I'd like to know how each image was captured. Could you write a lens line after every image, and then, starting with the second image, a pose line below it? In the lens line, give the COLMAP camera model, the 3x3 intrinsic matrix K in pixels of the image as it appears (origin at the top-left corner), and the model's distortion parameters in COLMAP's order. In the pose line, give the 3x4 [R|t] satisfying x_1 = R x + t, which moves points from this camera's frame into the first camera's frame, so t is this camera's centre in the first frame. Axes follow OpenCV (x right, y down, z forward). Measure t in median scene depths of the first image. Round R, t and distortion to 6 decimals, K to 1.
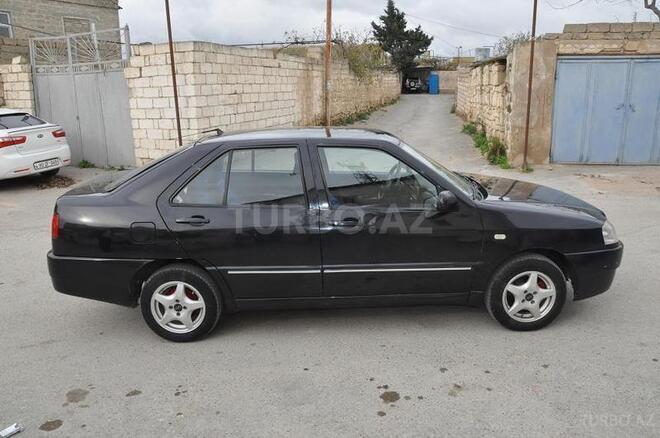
lens RADIAL K [[517.0, 0, 330.0], [0, 517.0, 219.0], [0, 0, 1]] dist [-0.043369, 0.001617]
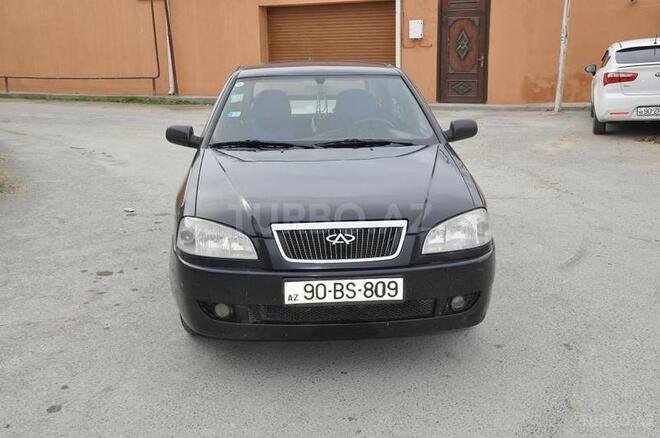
lens RADIAL K [[753.6, 0, 330.0], [0, 753.6, 219.0], [0, 0, 1]] dist [0.004086, 0.007689]
pose [[0.003875, 0.225579, -0.974217, 0.640706], [-0.233894, 0.947406, 0.218441, -0.091517], [0.972254, 0.227017, 0.056433, 0.511714]]
